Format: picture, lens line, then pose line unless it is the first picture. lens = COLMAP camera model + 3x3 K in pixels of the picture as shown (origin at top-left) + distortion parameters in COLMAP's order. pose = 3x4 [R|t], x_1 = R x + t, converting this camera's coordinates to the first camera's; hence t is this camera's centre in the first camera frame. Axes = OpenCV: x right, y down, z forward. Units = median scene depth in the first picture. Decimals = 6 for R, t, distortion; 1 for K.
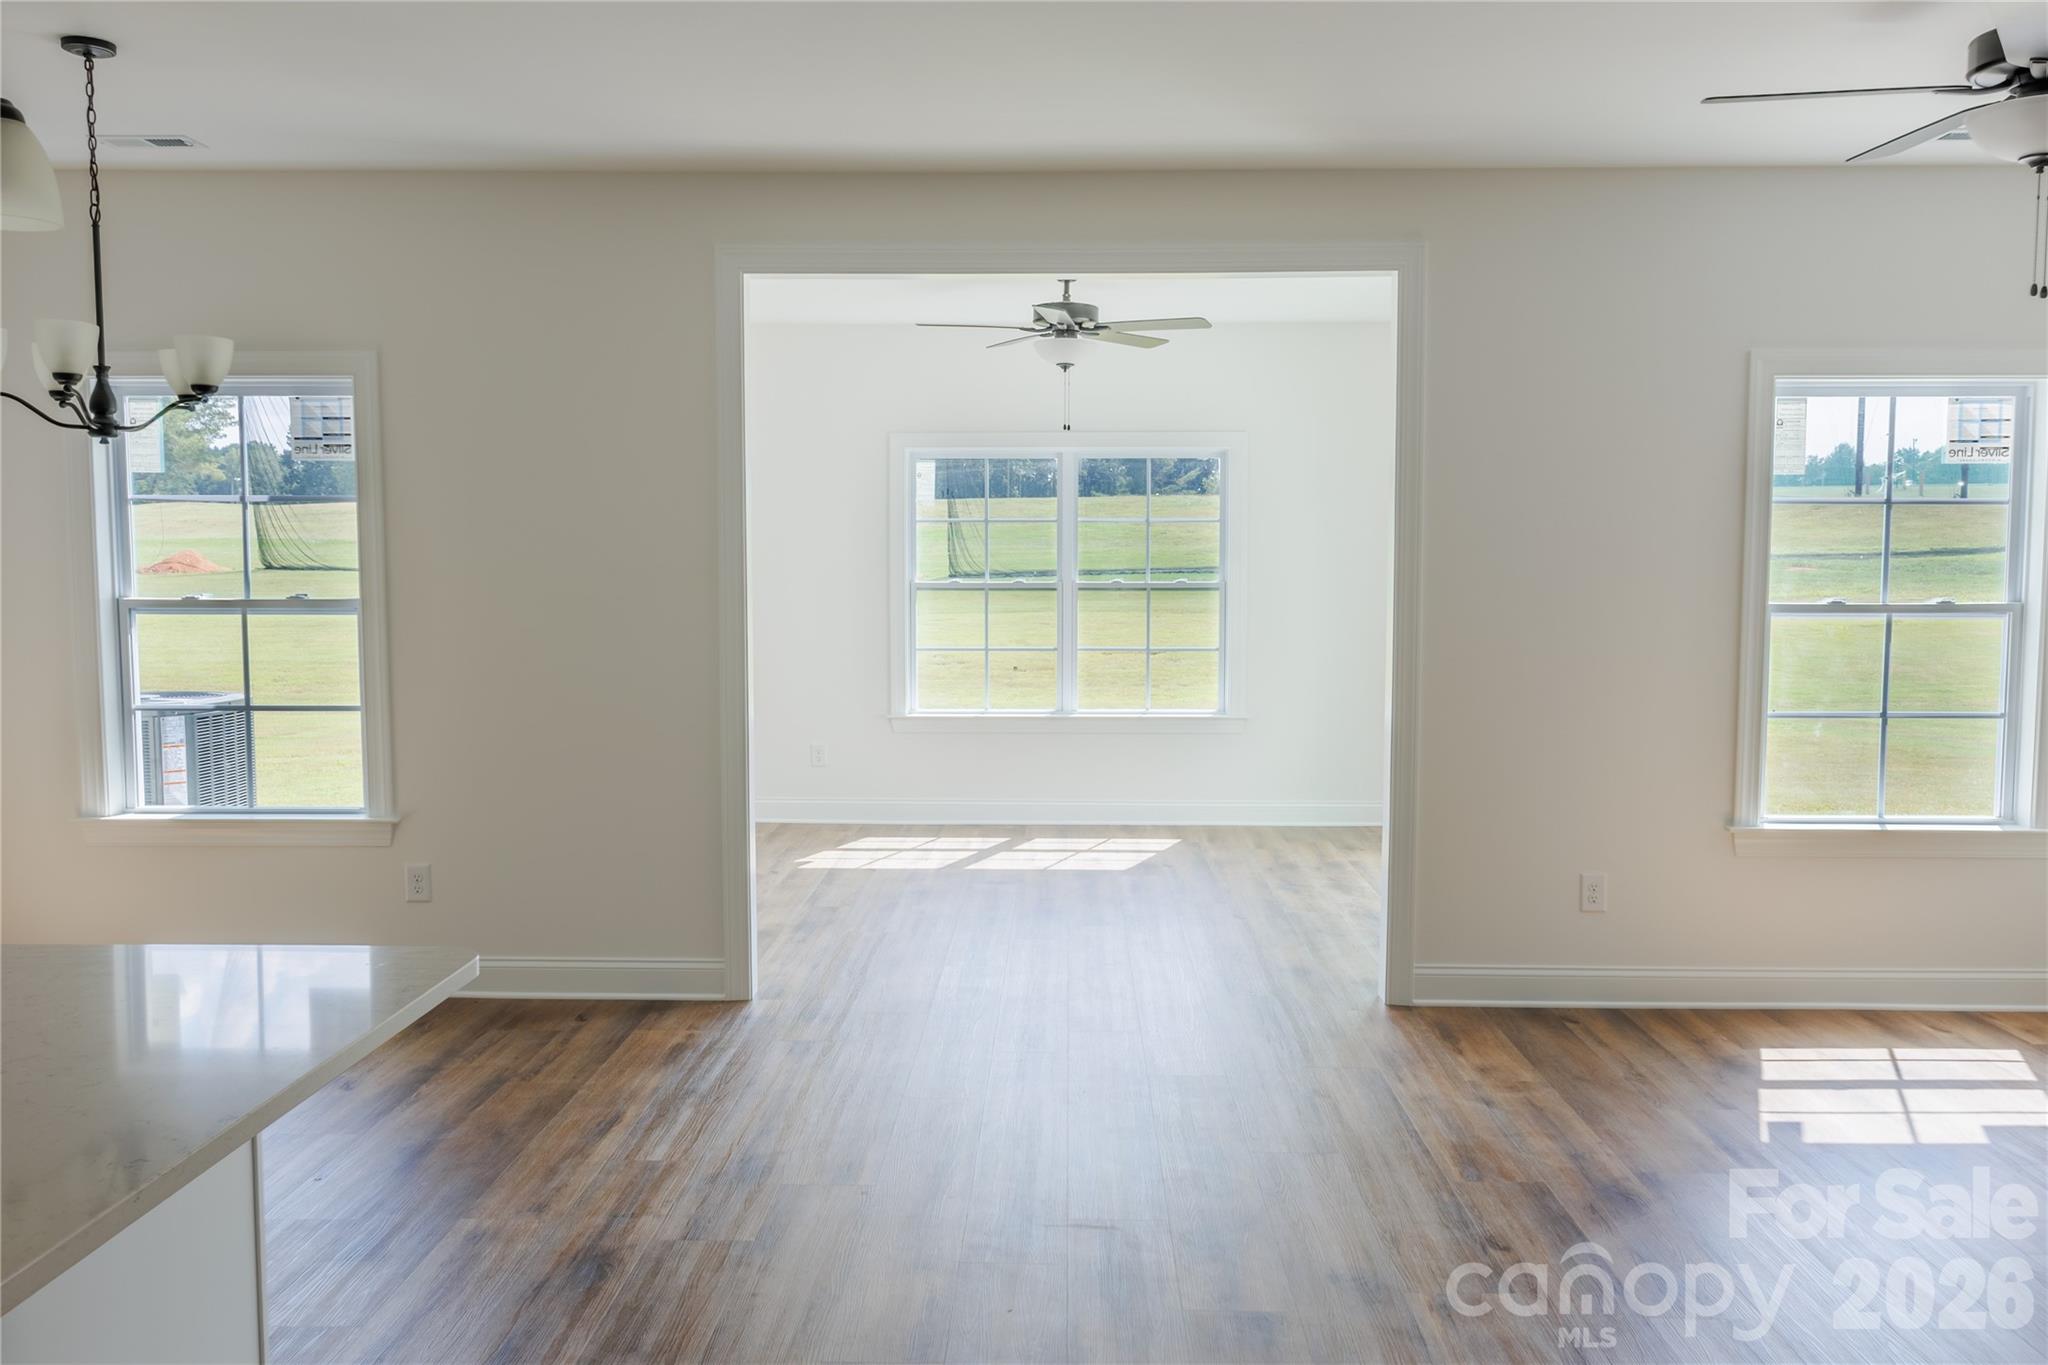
lens RADIAL K [[1654.8, 0, 1024.0], [0, 1654.8, 682.5], [0, 0, 1]] dist [0.009578, -0.008296]
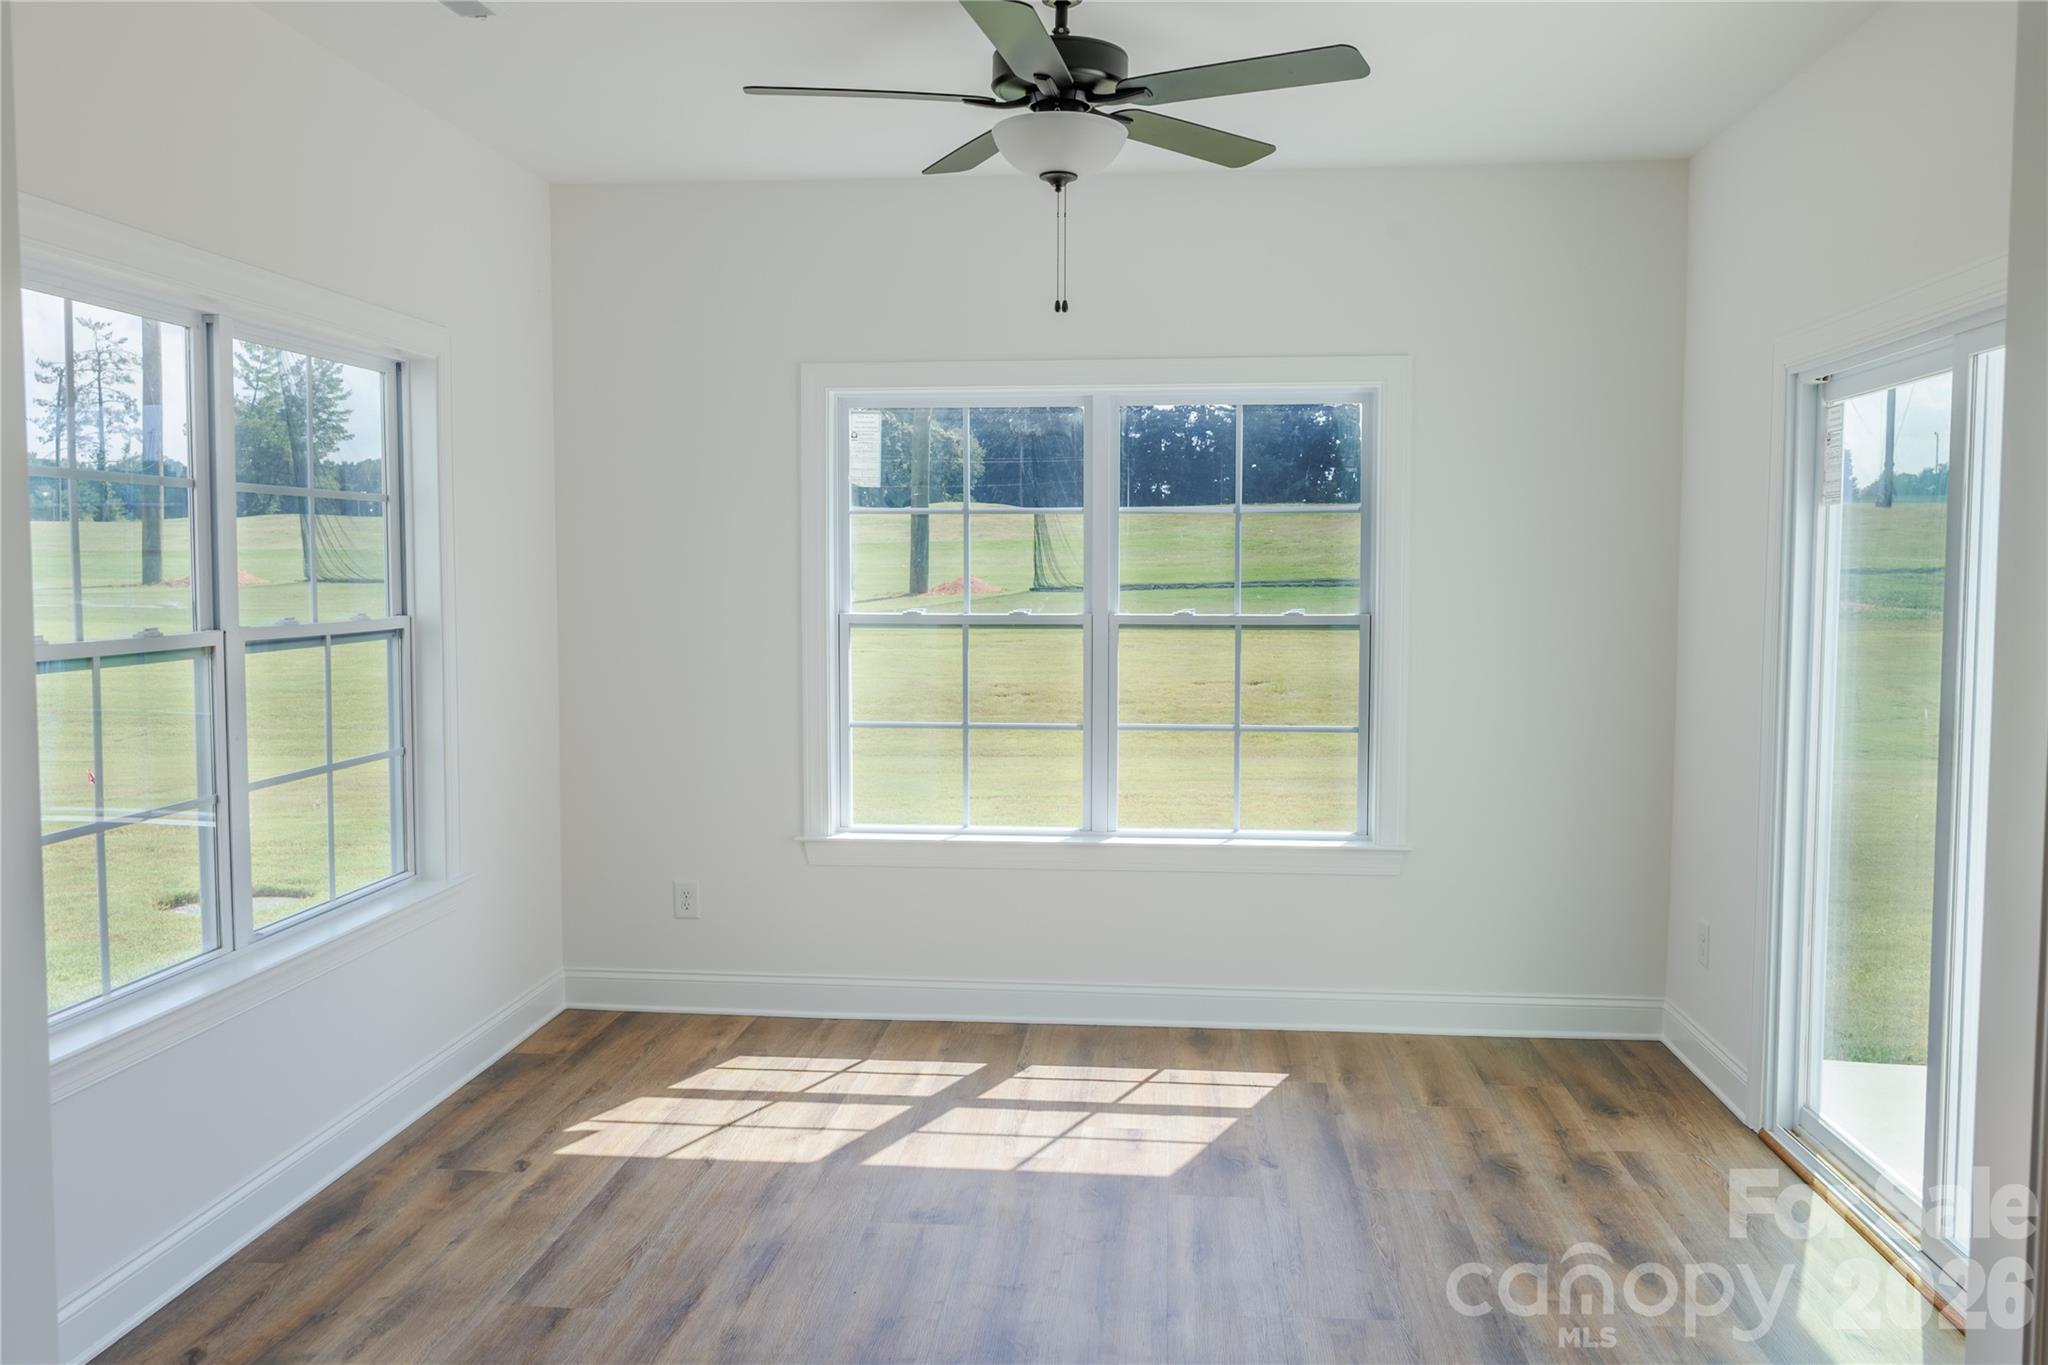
lens RADIAL K [[1654.8, 0, 1024.0], [0, 1654.8, 682.5], [0, 0, 1]] dist [0.009578, -0.008296]
pose [[0.998078, 0.004573, -0.061795, 0.036723], [-0.004998, 0.999965, -0.006719, -0.033109], [0.061762, 0.007014, 0.998066, 0.419009]]
